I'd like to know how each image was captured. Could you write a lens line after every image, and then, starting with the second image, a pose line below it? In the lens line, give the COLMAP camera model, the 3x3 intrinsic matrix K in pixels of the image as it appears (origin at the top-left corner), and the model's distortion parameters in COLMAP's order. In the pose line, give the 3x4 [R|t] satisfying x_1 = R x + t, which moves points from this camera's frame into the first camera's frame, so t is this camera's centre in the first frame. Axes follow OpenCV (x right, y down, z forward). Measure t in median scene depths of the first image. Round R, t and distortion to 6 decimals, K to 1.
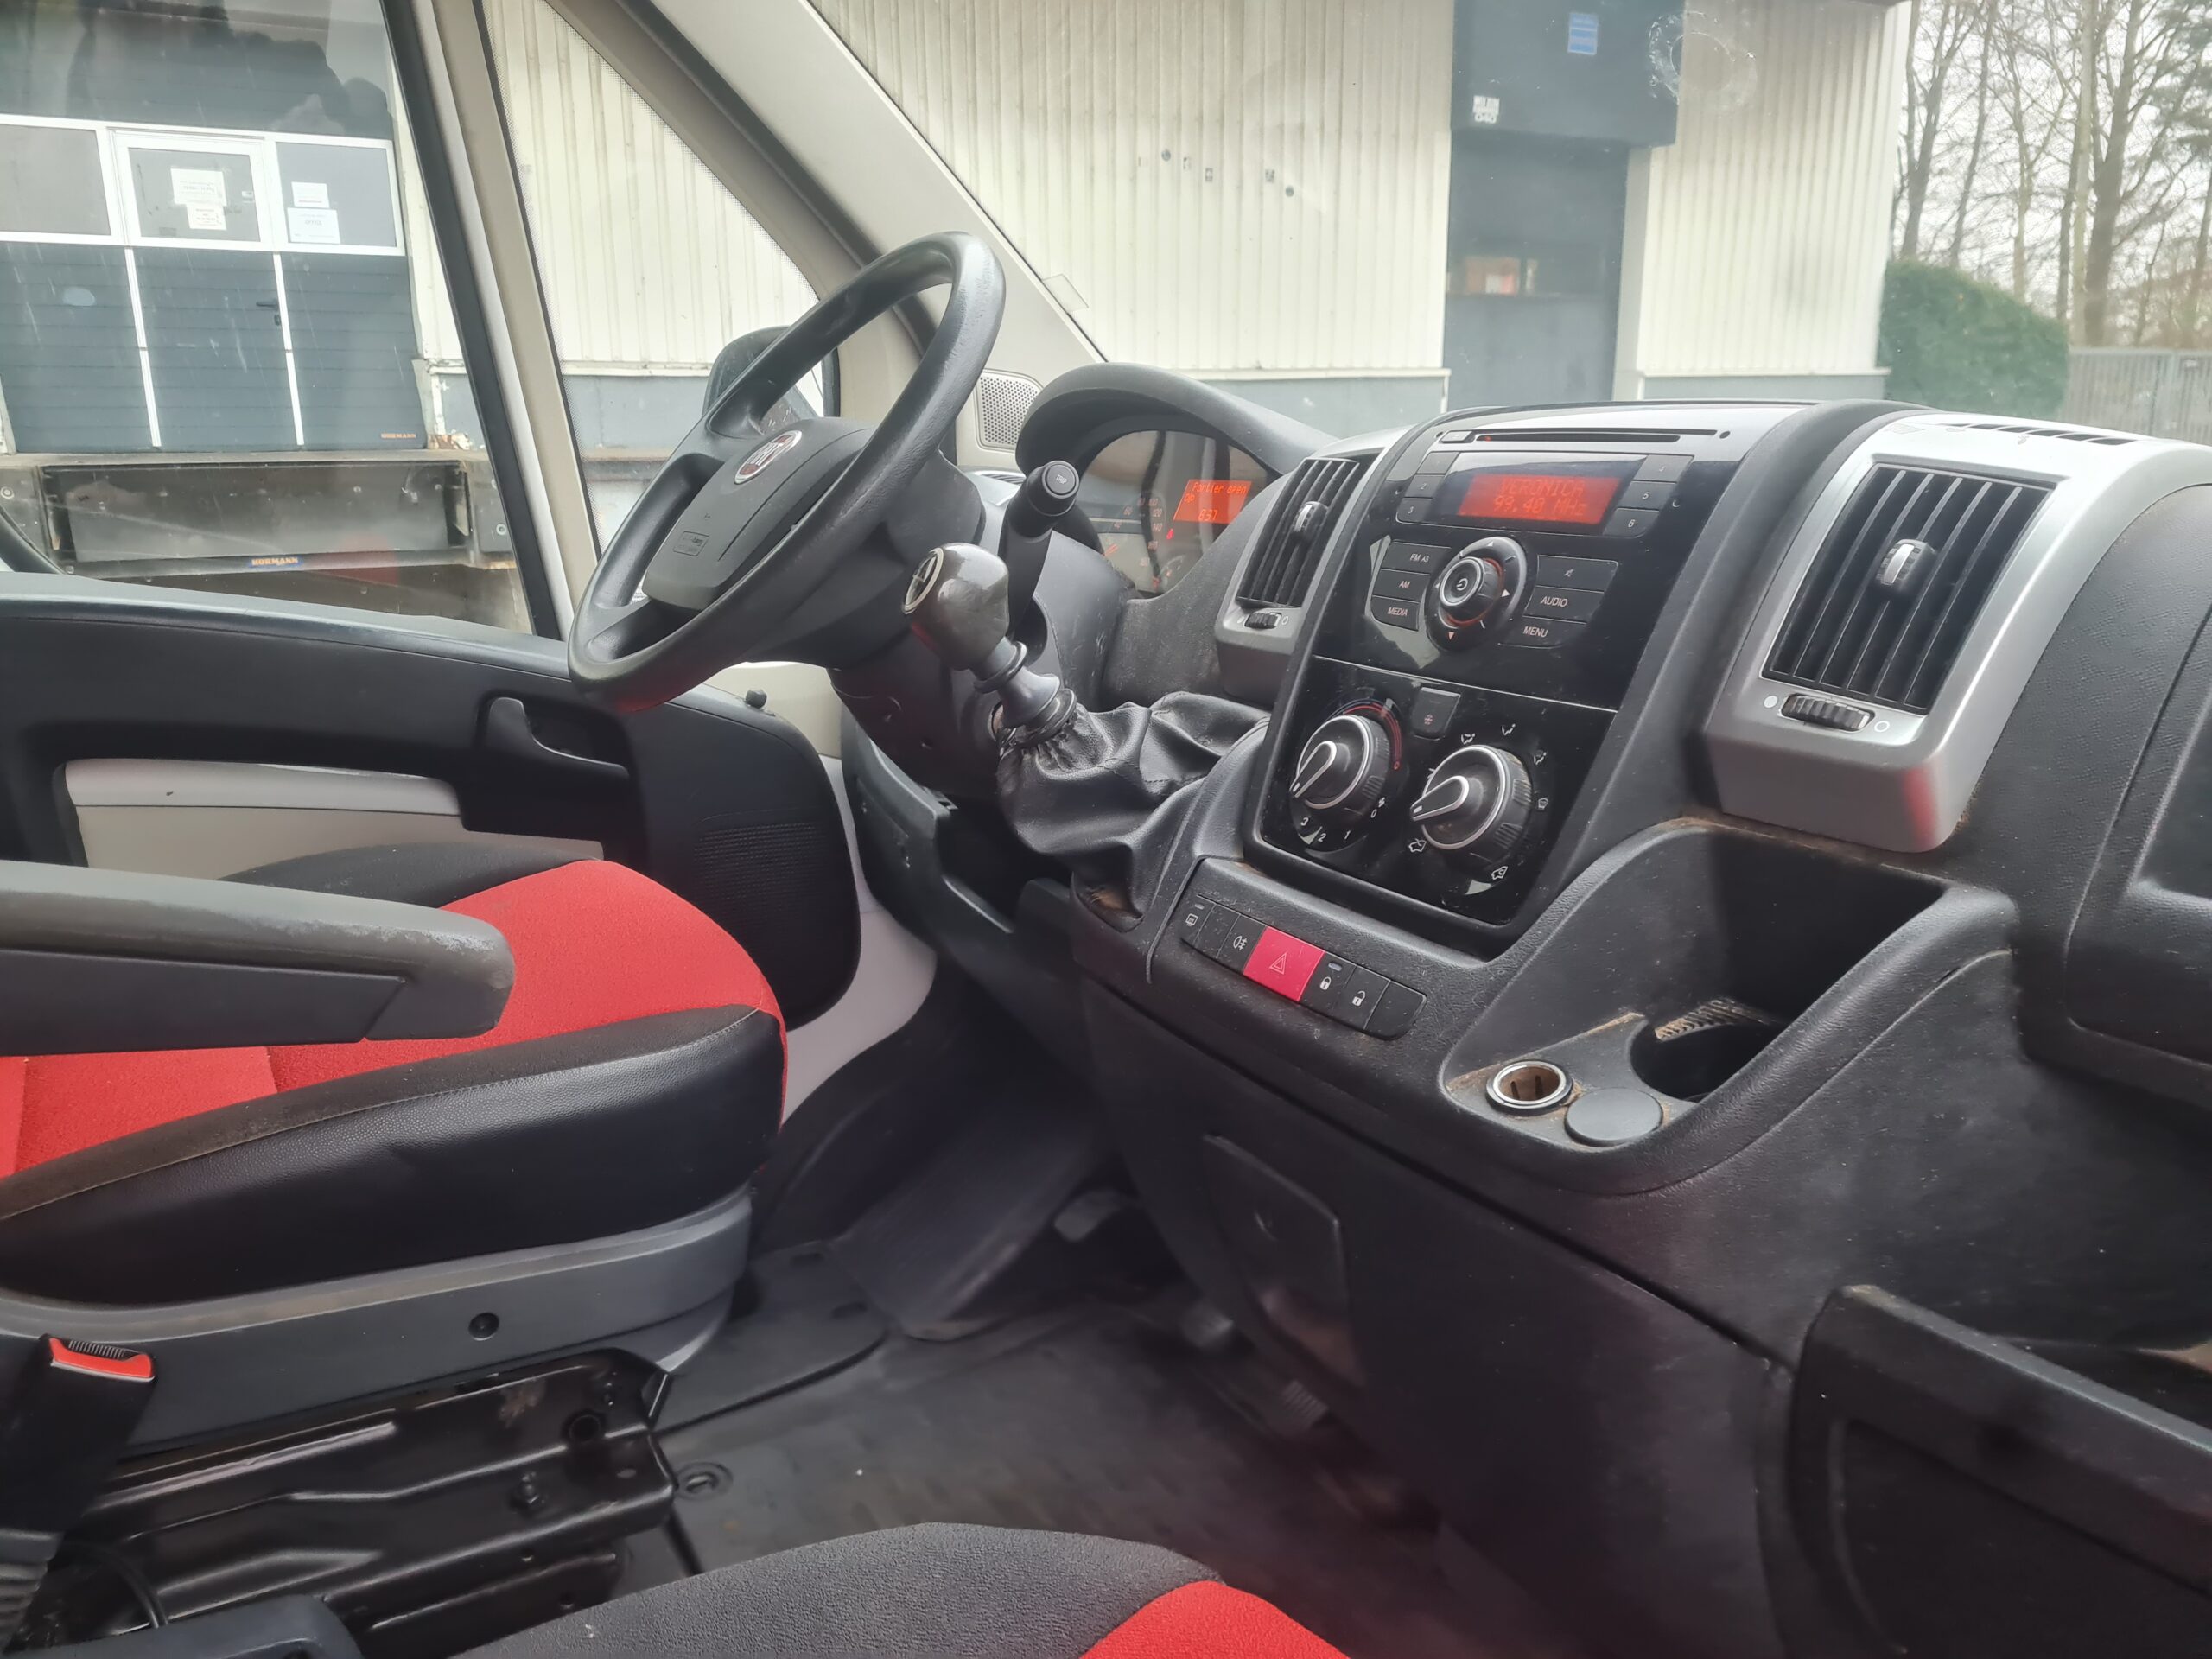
lens RADIAL K [[1709.2, 0, 1079.4], [0, 1709.2, 831.0], [0, 0, 1]] dist [0.046253, 0.003775]
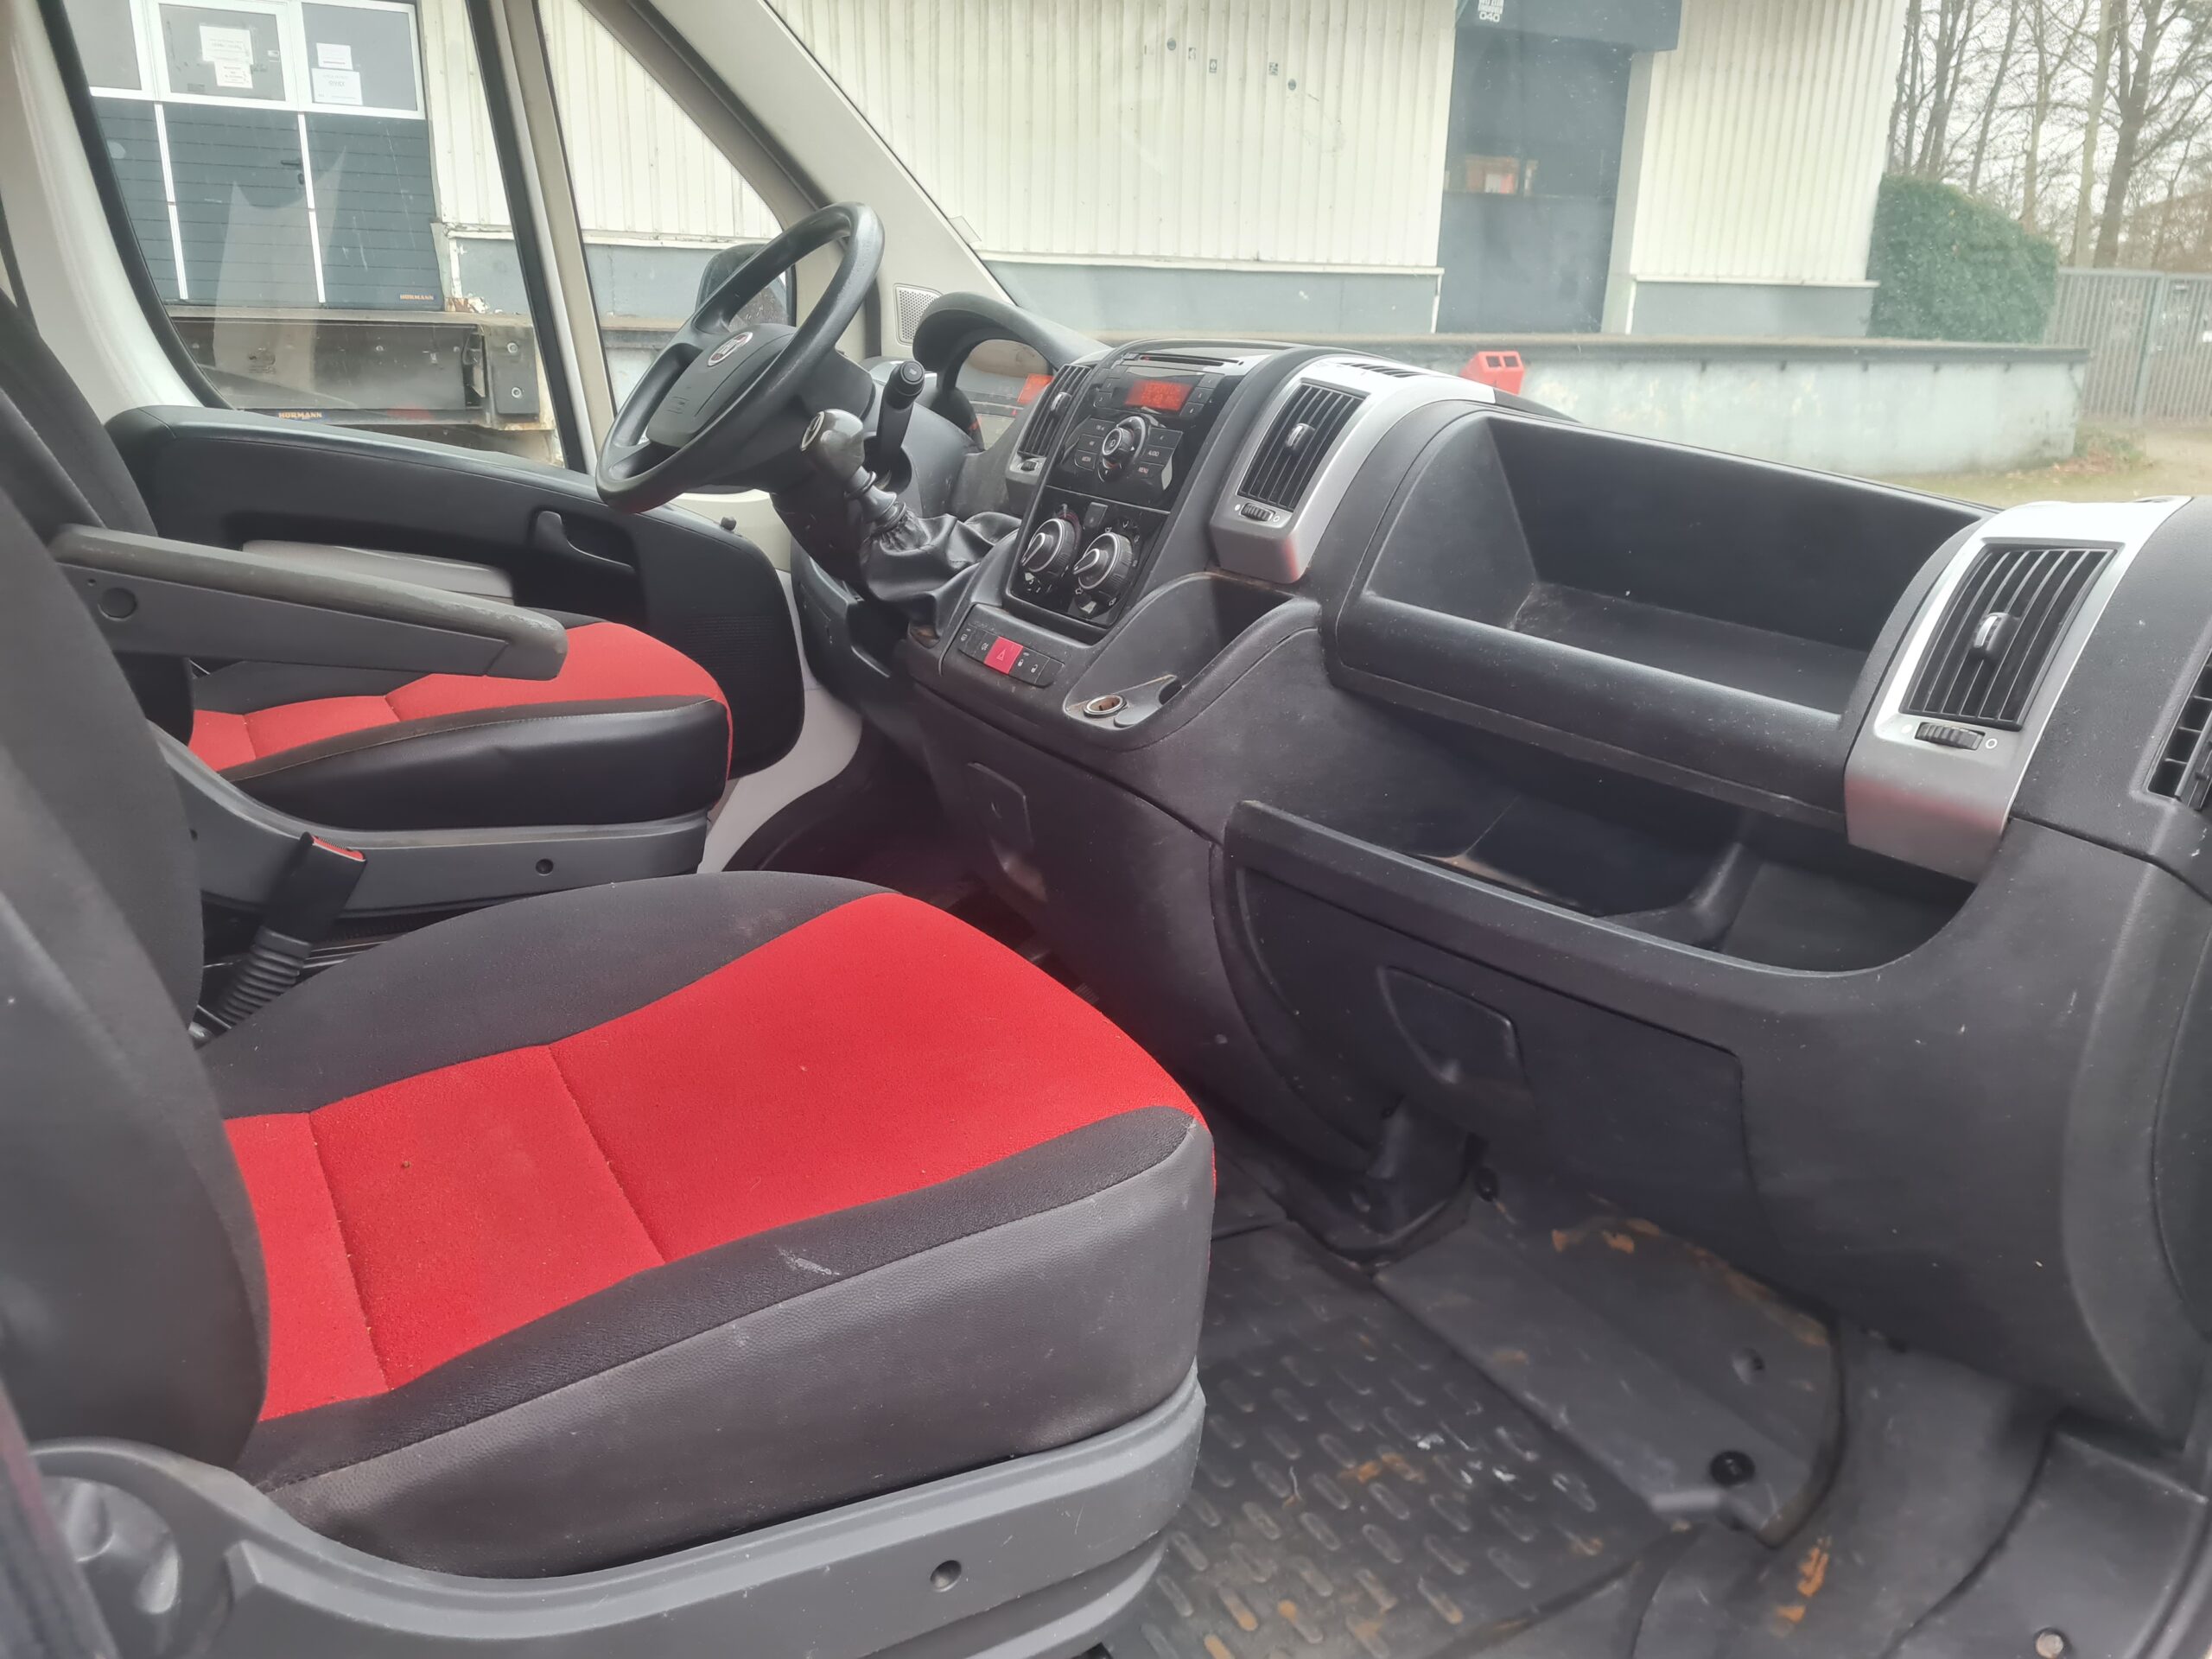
lens RADIAL K [[1708.8, 0, 1094.5], [0, 1708.8, 817.0], [0, 0, 1]] dist [0.046110, -0.007660]
pose [[0.999407, 0.033596, 0.007514, 0.116094], [-0.033967, 0.997833, 0.056344, 0.079964], [-0.005604, -0.056565, 0.998383, -0.440174]]
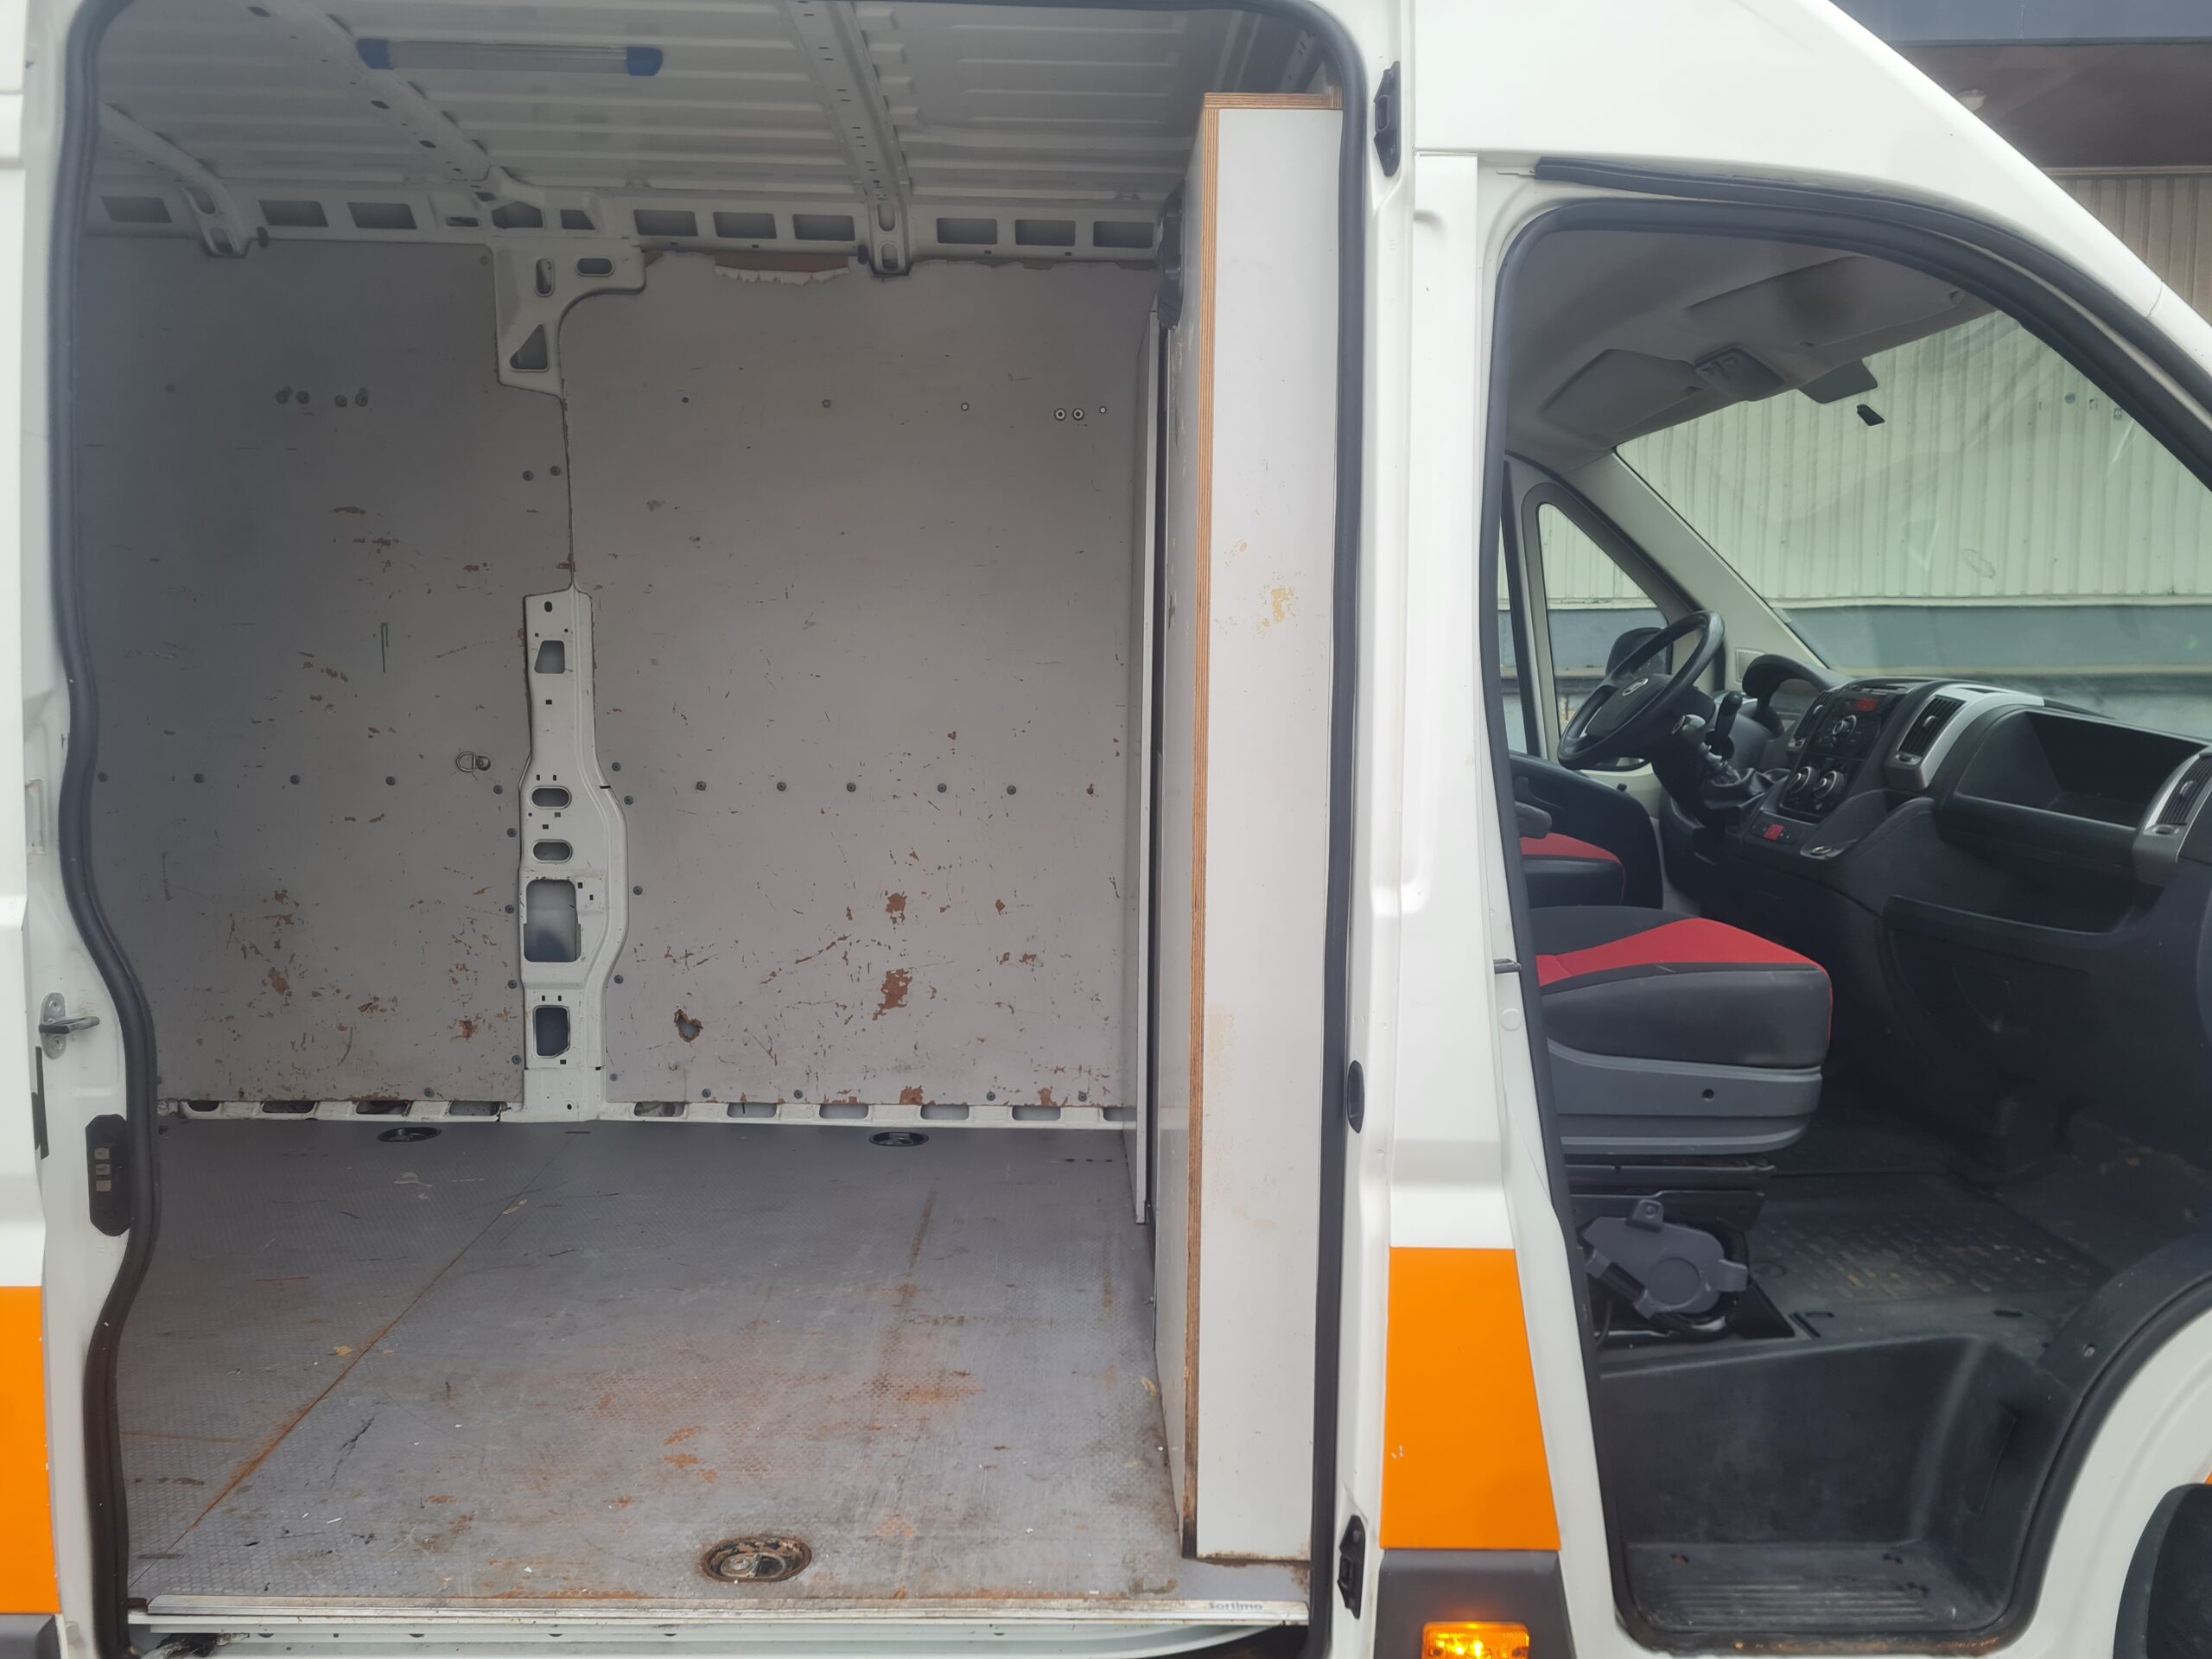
lens RADIAL K [[1708.8, 0, 1094.5], [0, 1708.8, 817.0], [0, 0, 1]] dist [0.046110, -0.007660]
pose [[0.884035, 0.055474, -0.464117, 0.296467], [-0.114915, 0.988252, -0.100765, 0.318139], [0.453074, 0.142413, 0.880024, -1.552097]]
